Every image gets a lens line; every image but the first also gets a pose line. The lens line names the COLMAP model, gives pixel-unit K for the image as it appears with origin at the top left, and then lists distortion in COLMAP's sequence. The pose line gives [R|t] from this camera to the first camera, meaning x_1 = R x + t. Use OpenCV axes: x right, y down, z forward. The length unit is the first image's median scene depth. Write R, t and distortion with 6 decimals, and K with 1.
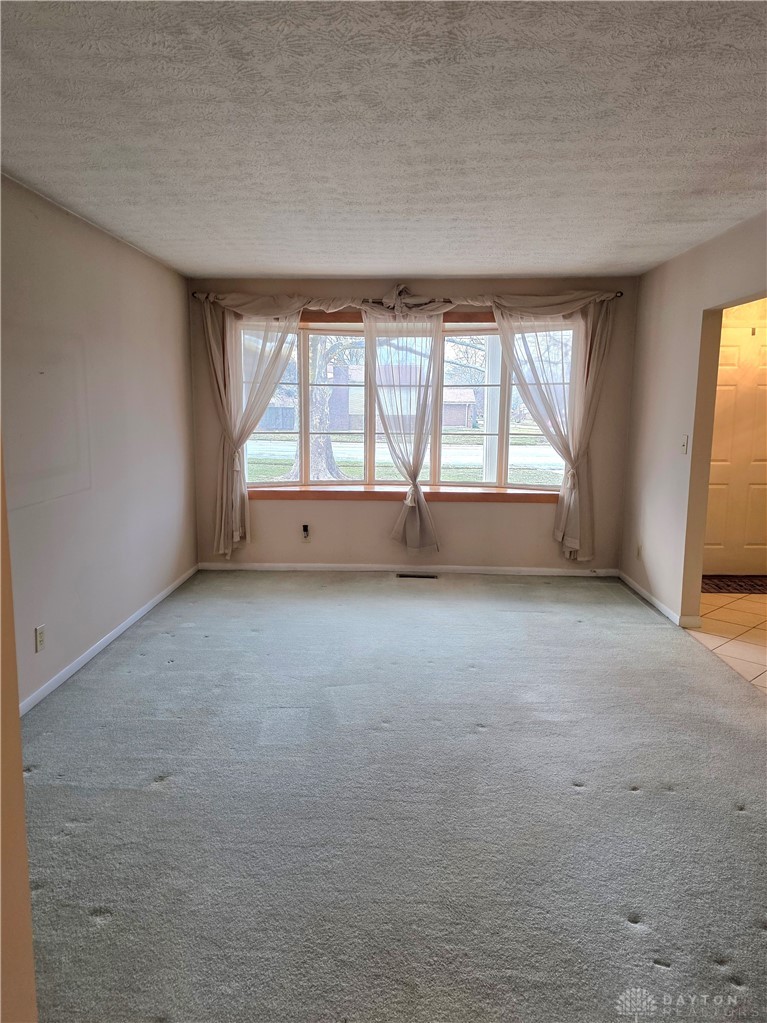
lens RADIAL K [[686.8, 0, 377.2], [0, 686.8, 517.5], [0, 0, 1]] dist [0.062878, -0.057683]
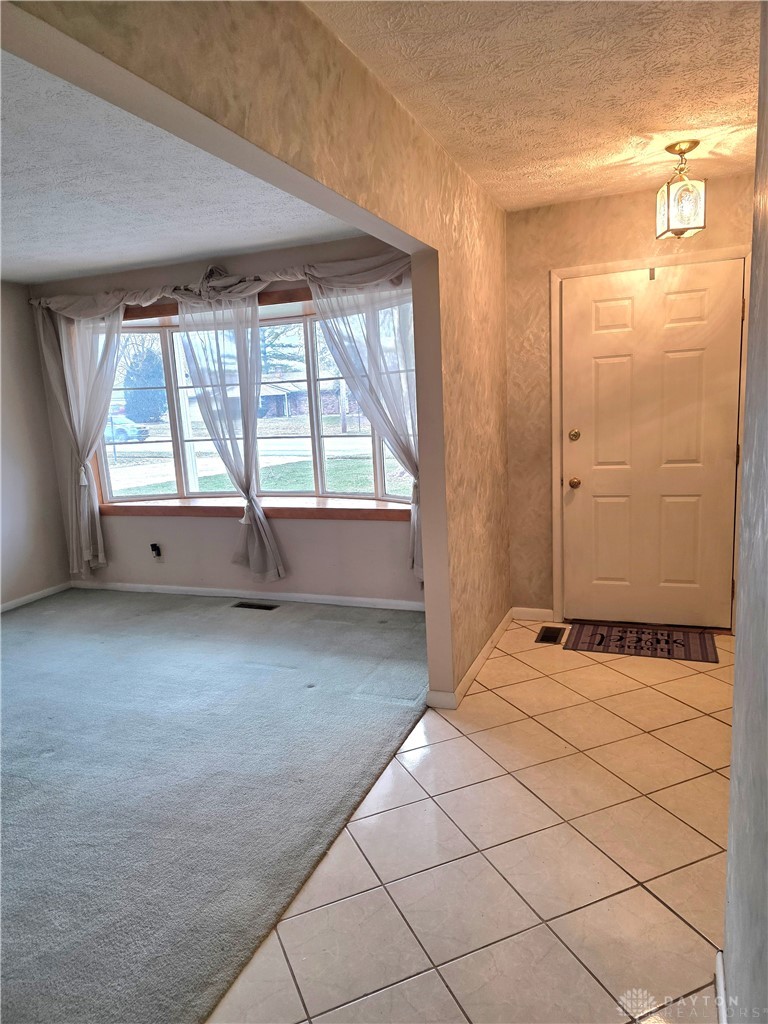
lens RADIAL K [[687.4, 0, 377.7], [0, 687.4, 518.0], [0, 0, 1]] dist [0.062878, -0.057683]
pose [[0.941514, 0.000657, -0.336974, 0.502721], [0.009831, 0.999519, 0.029417, -0.049102], [0.336832, -0.031010, 0.941054, 0.253126]]
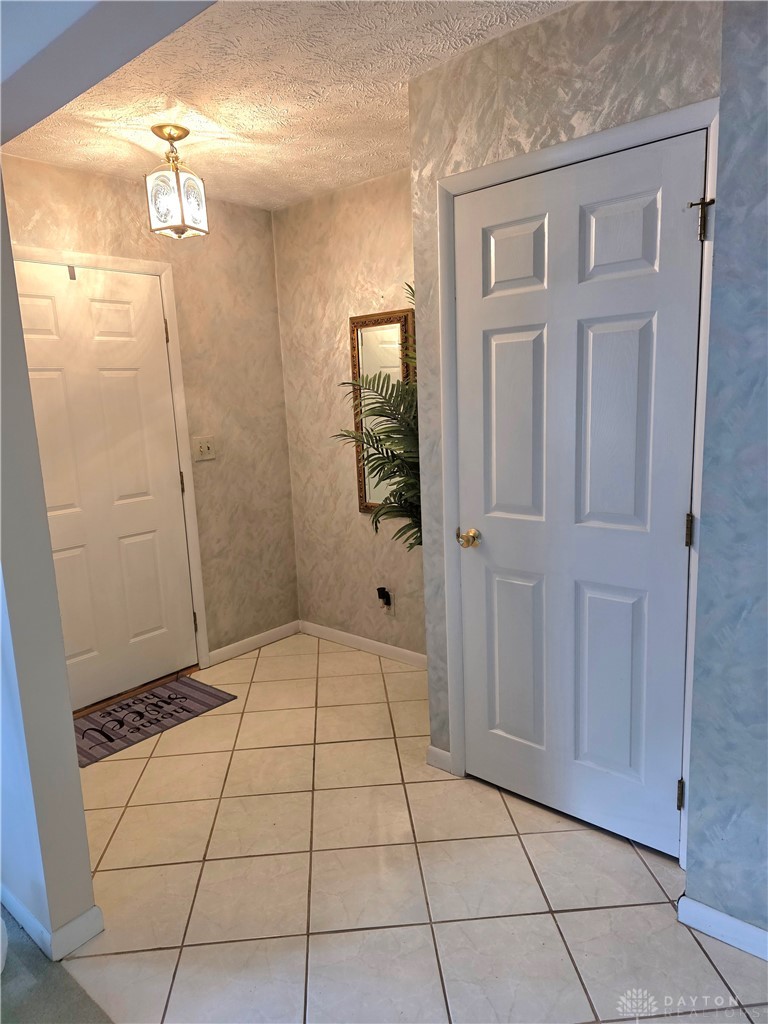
lens RADIAL K [[680.5, 0, 364.6], [0, 680.5, 509.8], [0, 0, 1]] dist [0.057399, -0.048074]
pose [[0.622893, -0.167185, 0.764234, 0.227581], [0.166002, 0.982898, 0.079719, -0.083751], [-0.764491, 0.077208, 0.639994, 0.471934]]
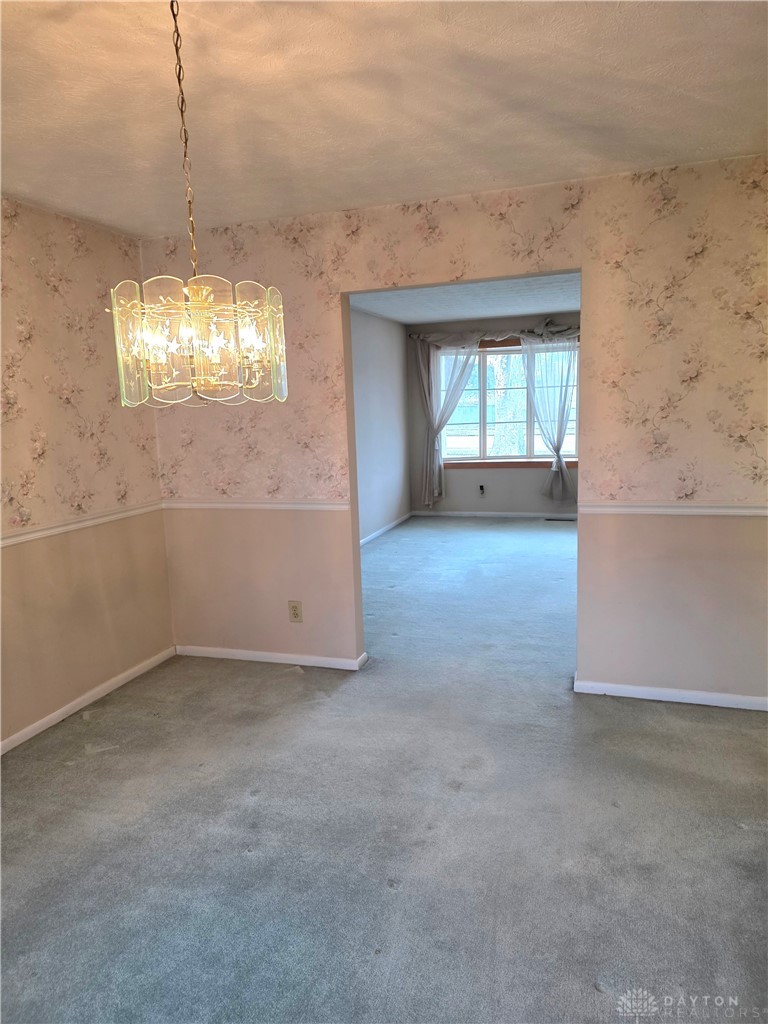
lens RADIAL K [[687.4, 0, 377.7], [0, 687.4, 518.0], [0, 0, 1]] dist [0.062878, -0.057683]
pose [[0.952275, 0.008731, -0.305115, 0.139197], [-0.003569, 0.999841, 0.017470, 0.057989], [0.305219, -0.015548, 0.952155, -0.493391]]
